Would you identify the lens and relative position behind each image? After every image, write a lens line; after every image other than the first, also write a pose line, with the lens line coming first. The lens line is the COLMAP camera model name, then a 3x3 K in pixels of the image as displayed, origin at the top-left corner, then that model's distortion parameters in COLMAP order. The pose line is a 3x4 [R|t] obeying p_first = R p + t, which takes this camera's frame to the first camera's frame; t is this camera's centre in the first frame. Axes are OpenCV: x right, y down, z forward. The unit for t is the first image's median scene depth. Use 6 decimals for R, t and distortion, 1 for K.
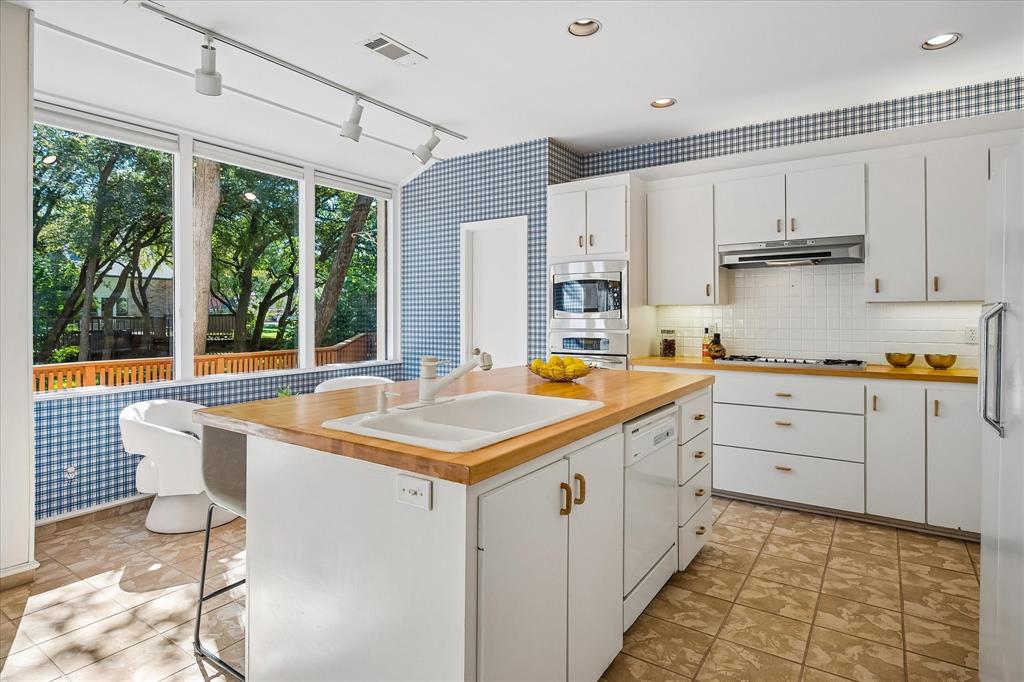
lens RADIAL K [[548.1, 0, 509.1], [0, 548.1, 306.7], [0, 0, 1]] dist [-0.003132, -0.000658]
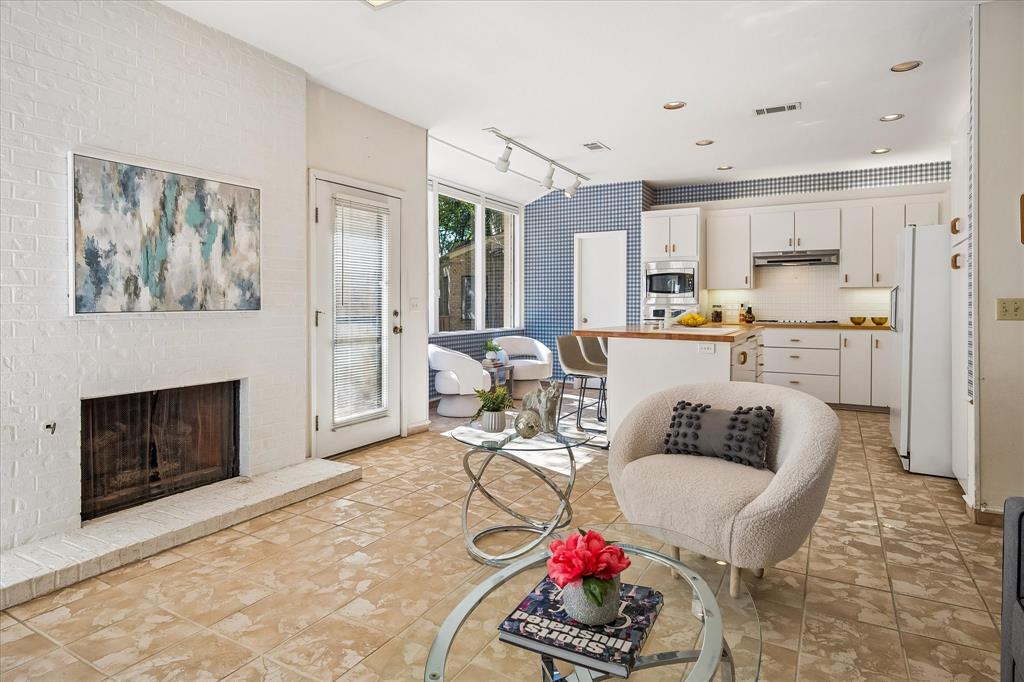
lens RADIAL K [[575.1, 0, 504.8], [0, 575.1, 301.5], [0, 0, 1]] dist [-0.001236, -0.000573]
pose [[0.996870, 0.004661, 0.078921, -0.519694], [-0.005420, 0.999941, 0.009406, 0.022656], [-0.078873, -0.009804, 0.996836, -0.693293]]
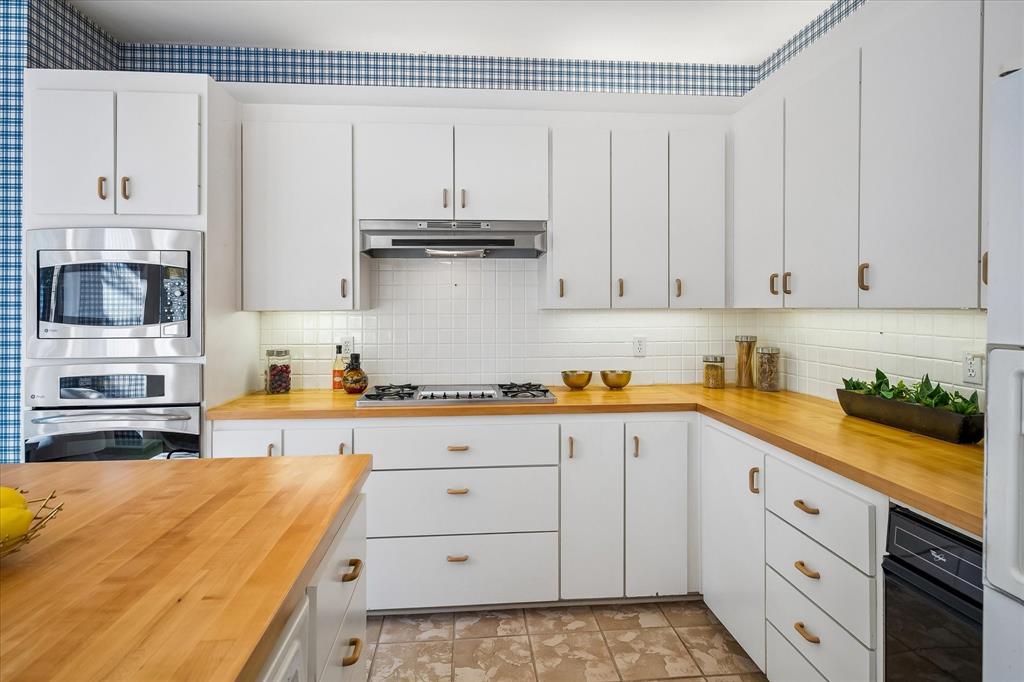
lens RADIAL K [[548.1, 0, 509.1], [0, 548.1, 306.7], [0, 0, 1]] dist [-0.003132, -0.000658]
pose [[0.776566, -0.000696, 0.630035, 0.116541], [-0.006296, 0.999941, 0.008865, -0.016544], [-0.630004, -0.010851, 0.776516, 0.403693]]
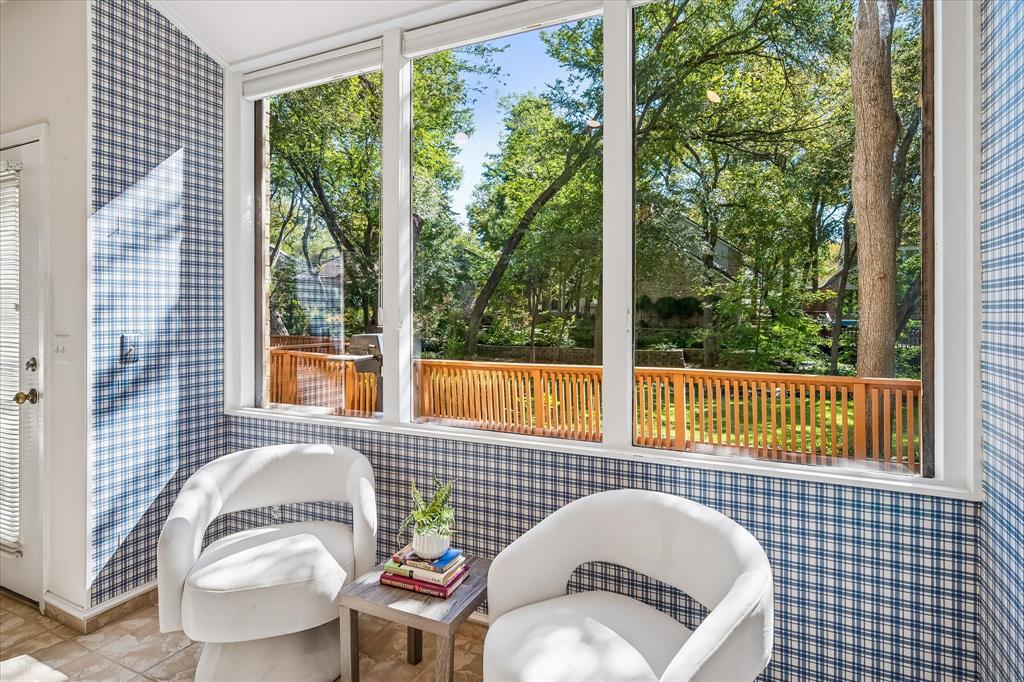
lens RADIAL K [[548.1, 0, 509.1], [0, 548.1, 306.7], [0, 0, 1]] dist [-0.003132, -0.000658]
pose [[0.152555, -0.004144, -0.988286, 0.041767], [0.015542, 0.999878, -0.001793, 0.006213], [0.988173, -0.015086, 0.152601, 1.035535]]
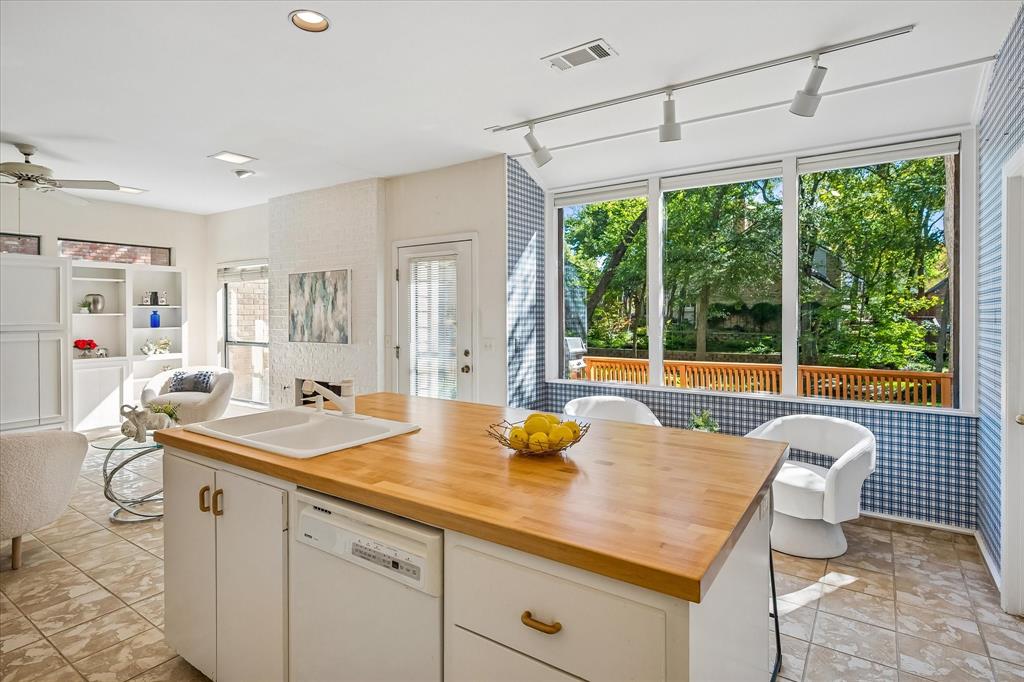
lens RADIAL K [[522.4, 0, 512.0], [0, 522.4, 316.2], [0, 0, 1]] dist [0.000970, -0.000457]
pose [[-0.003441, 0.007161, -0.999968, 0.525065], [0.014954, 0.999863, 0.007109, -0.028152], [0.999882, -0.014929, -0.003548, 0.699181]]
